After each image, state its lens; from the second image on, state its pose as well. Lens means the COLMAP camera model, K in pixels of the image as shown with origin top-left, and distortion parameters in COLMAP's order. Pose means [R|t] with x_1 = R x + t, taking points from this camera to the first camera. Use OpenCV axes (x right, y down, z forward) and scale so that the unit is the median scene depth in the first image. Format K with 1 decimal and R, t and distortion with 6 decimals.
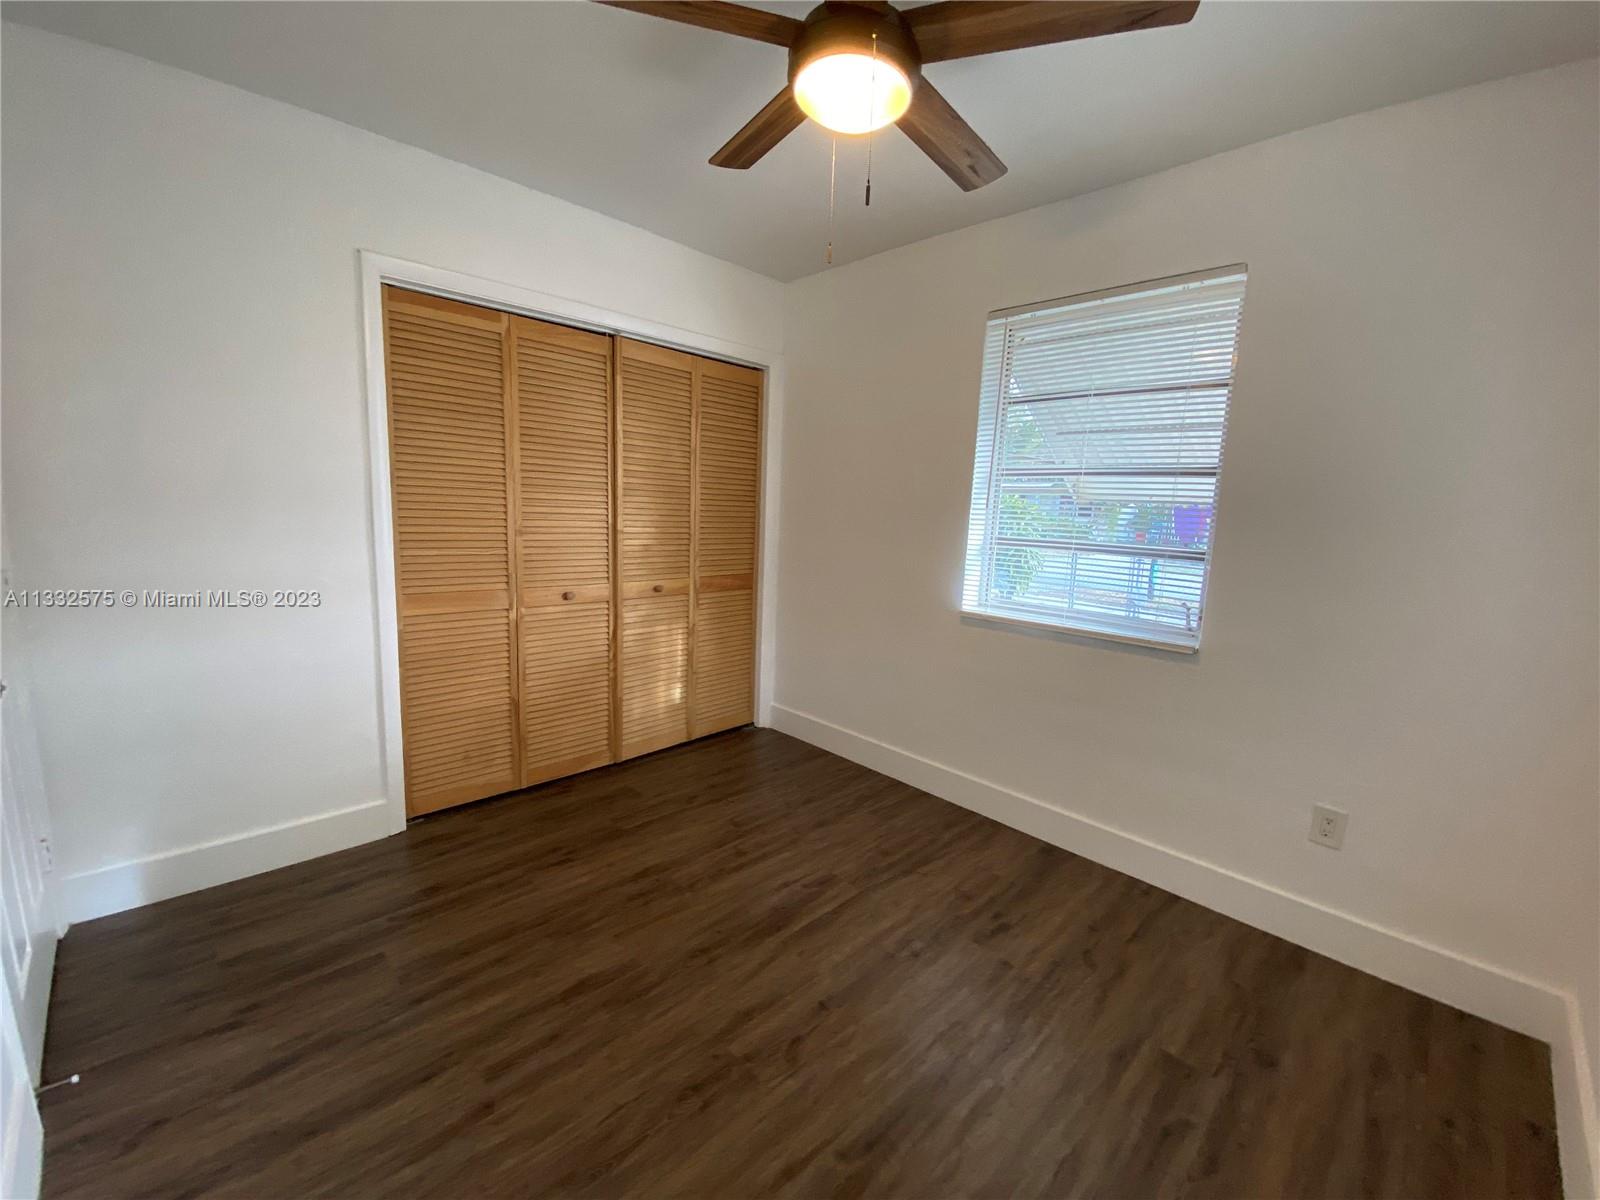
lens RADIAL K [[649.9, 0, 798.2], [0, 649.9, 600.3], [0, 0, 1]] dist [0.036241, -0.028192]
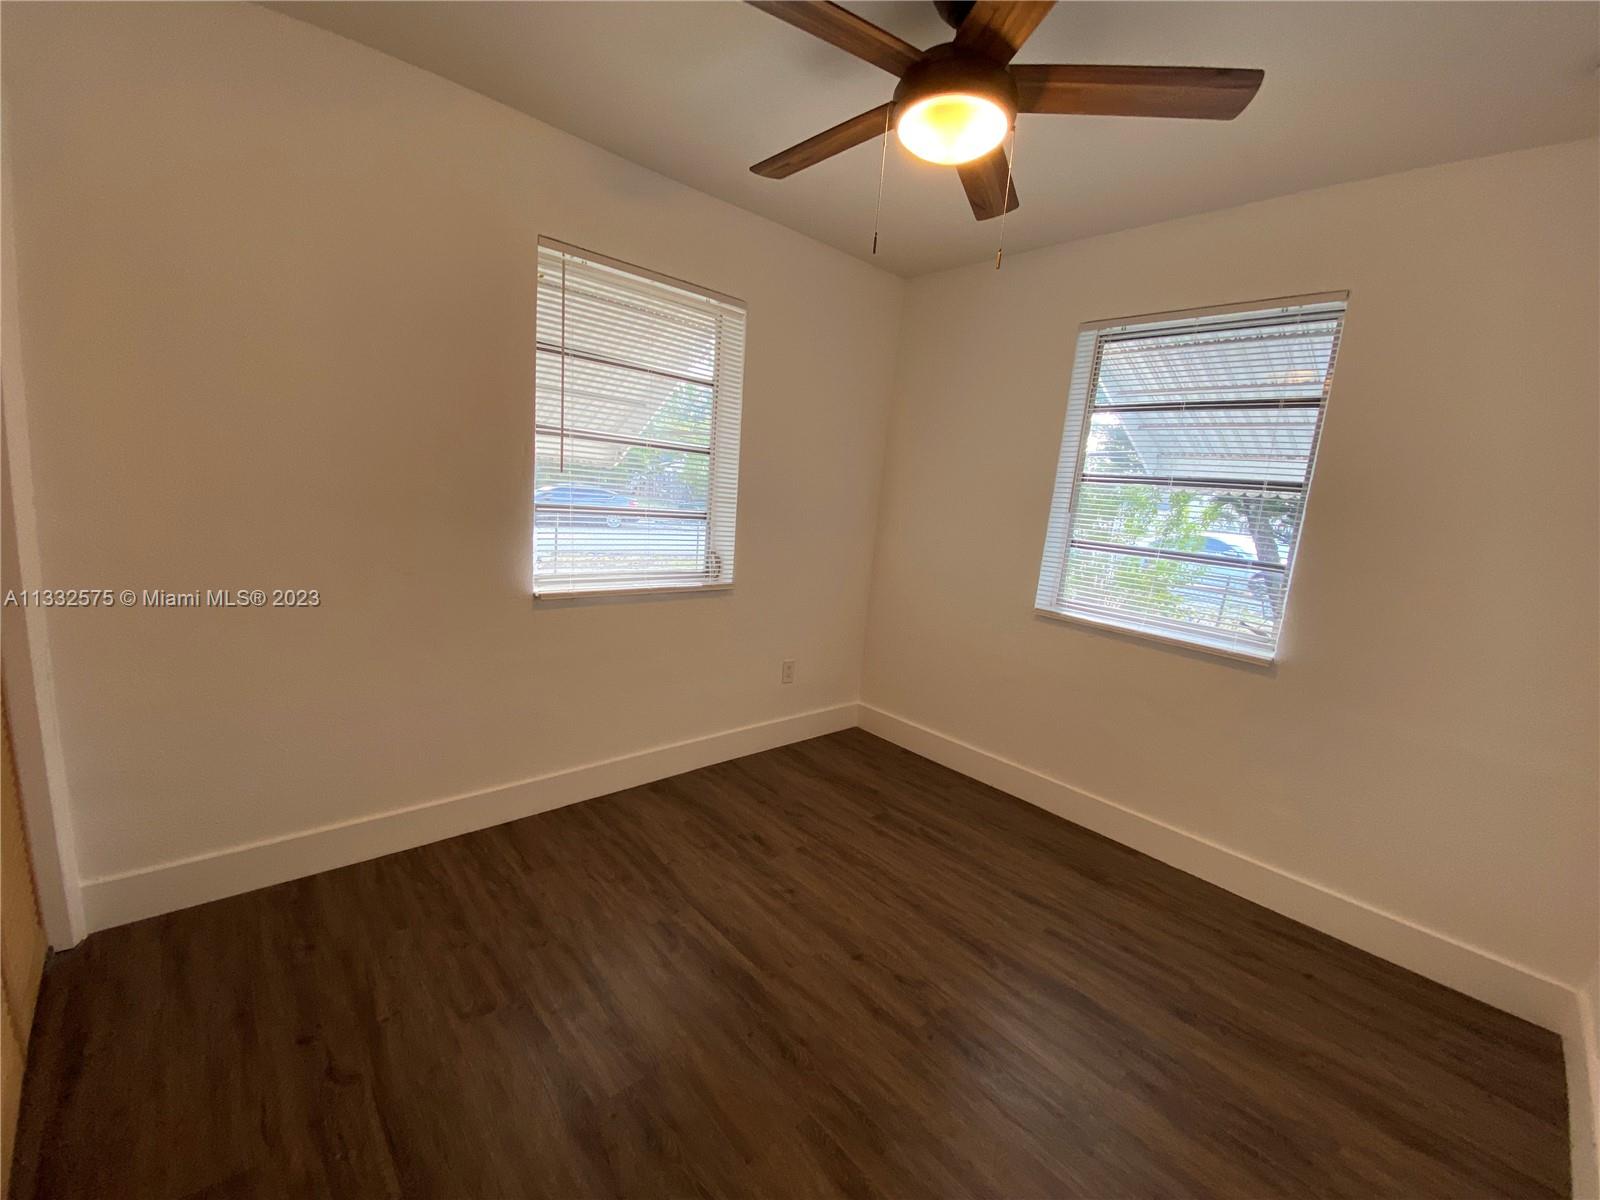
lens RADIAL K [[649.9, 0, 798.2], [0, 649.9, 600.3], [0, 0, 1]] dist [0.036241, -0.028192]
pose [[0.047523, -0.207067, 0.977172, -0.752394], [0.074963, 0.976258, 0.203228, -0.164652], [-0.996053, 0.063593, 0.061917, 0.809754]]
